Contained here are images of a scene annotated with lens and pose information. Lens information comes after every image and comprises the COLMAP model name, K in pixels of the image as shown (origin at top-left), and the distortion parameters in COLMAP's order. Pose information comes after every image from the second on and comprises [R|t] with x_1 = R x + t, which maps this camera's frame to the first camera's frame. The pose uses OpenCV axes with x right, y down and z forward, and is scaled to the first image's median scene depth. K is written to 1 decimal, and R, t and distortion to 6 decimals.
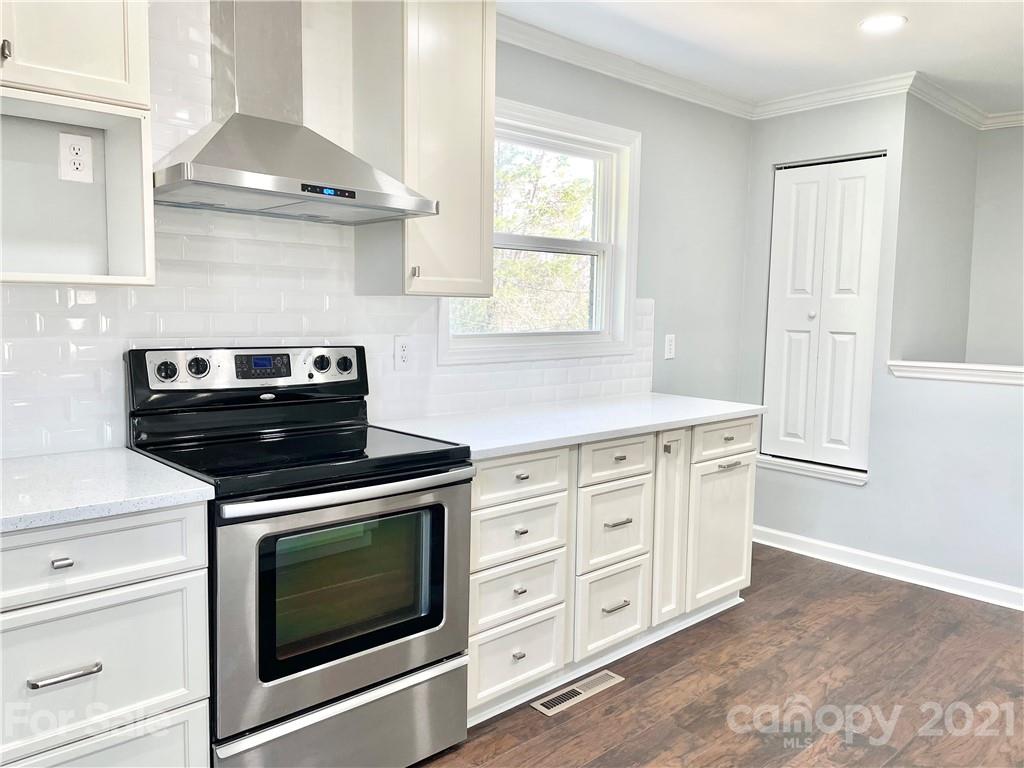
lens RADIAL K [[772.1, 0, 509.3], [0, 772.1, 381.7], [0, 0, 1]] dist [0.092406, -0.121426]
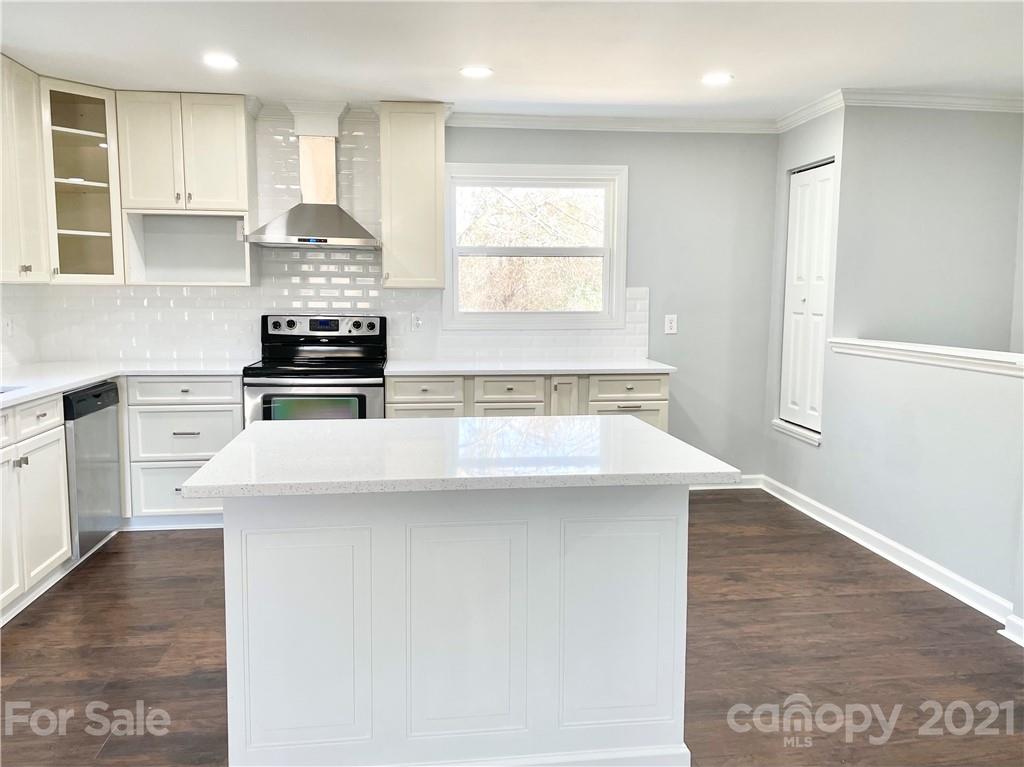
lens RADIAL K [[815.7, 0, 509.3], [0, 815.7, 378.7], [0, 0, 1]] dist [0.084887, -0.100727]
pose [[0.811710, 0.050400, -0.581882, 1.245879], [-0.049092, 0.998632, 0.018016, 0.053378], [0.581993, 0.013942, 0.813074, -0.409770]]
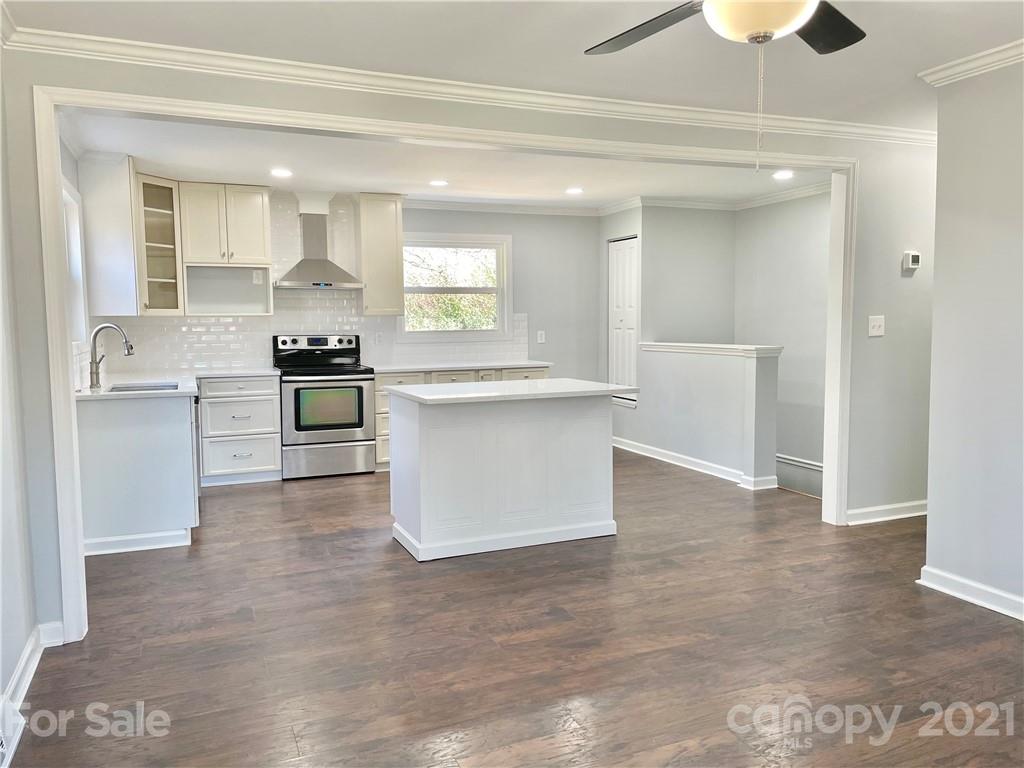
lens RADIAL K [[772.1, 0, 513.6], [0, 772.1, 383.0], [0, 0, 1]] dist [0.092406, -0.121426]
pose [[0.939073, 0.003479, -0.343700, 1.305626], [-0.008831, 0.999863, -0.014007, 0.160250], [0.343604, 0.016189, 0.938975, -1.396071]]
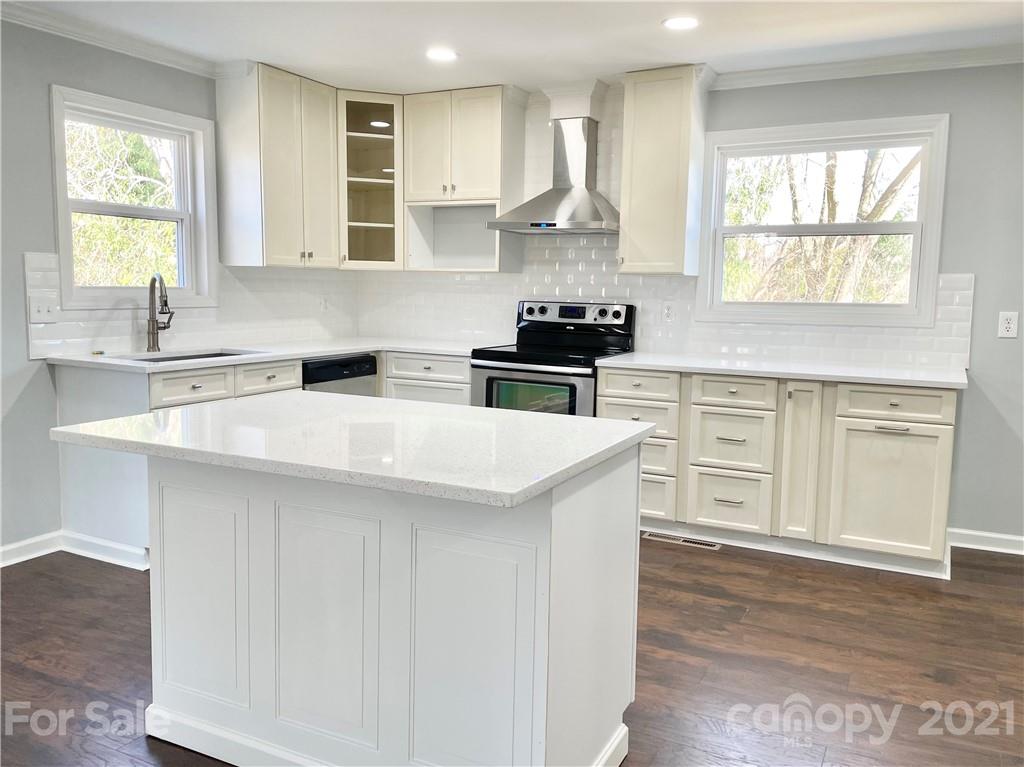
lens RADIAL K [[815.7, 0, 510.5], [0, 815.7, 385.3], [0, 0, 1]] dist [0.084887, -0.100727]
pose [[0.344055, 0.107059, -0.932826, 1.503375], [-0.103077, 0.991780, 0.075807, 0.021303], [0.933275, 0.070071, 0.352262, 0.141615]]
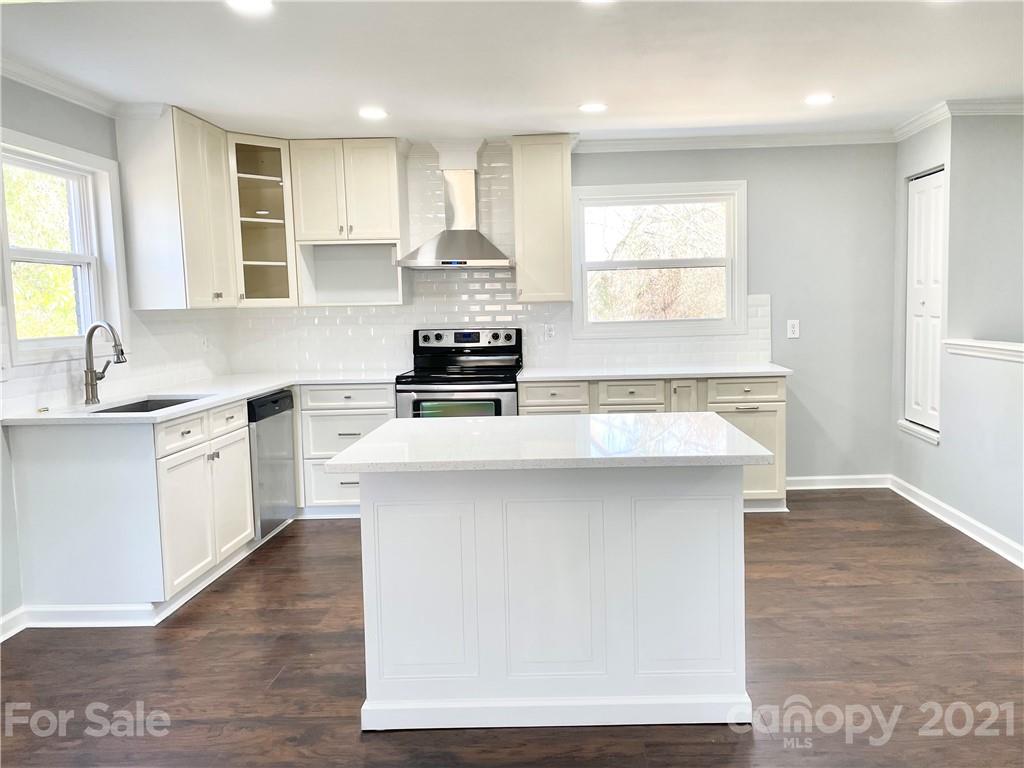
lens RADIAL K [[815.7, 0, 560.0], [0, 815.7, 374.1], [0, 0, 1]] dist [0.084887, -0.100727]
pose [[0.721962, 0.028982, -0.691325, 1.430918], [-0.033423, 0.999417, 0.006994, 0.056788], [0.691125, 0.018057, 0.722510, -0.477412]]
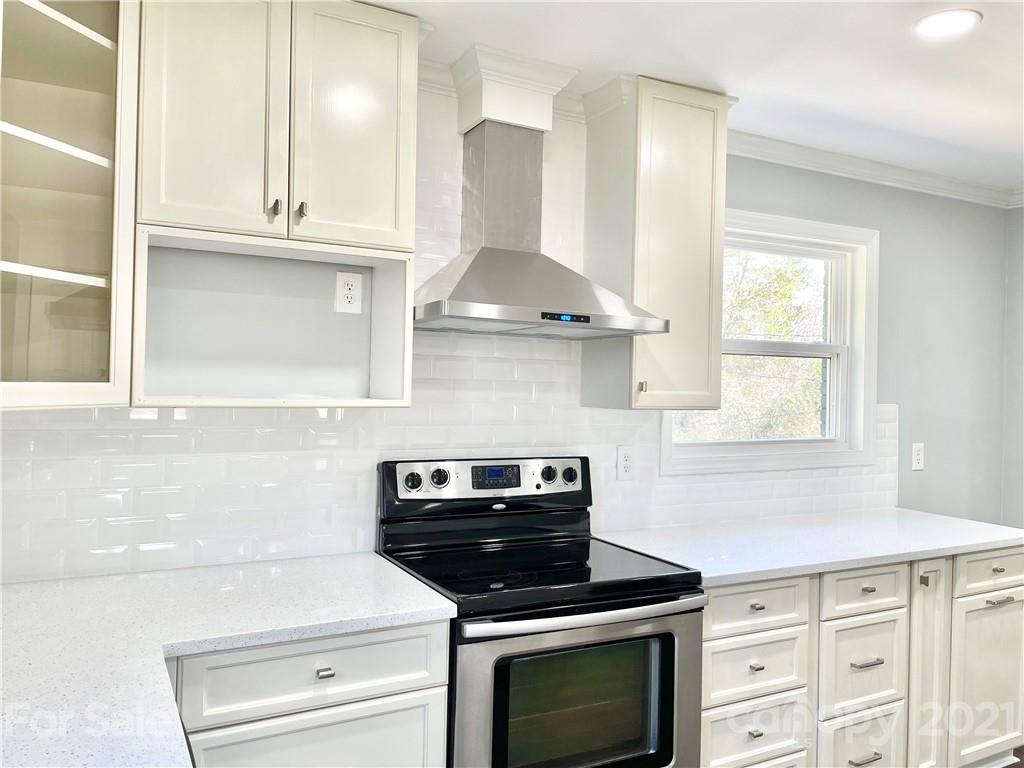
lens RADIAL K [[772.1, 0, 512.2], [0, 772.1, 377.3], [0, 0, 1]] dist [0.092406, -0.121426]
pose [[0.967862, 0.001931, -0.251474, -0.032100], [-0.029368, 0.993996, -0.105400, -0.042592], [0.249760, 0.109398, 0.962108, -0.009829]]
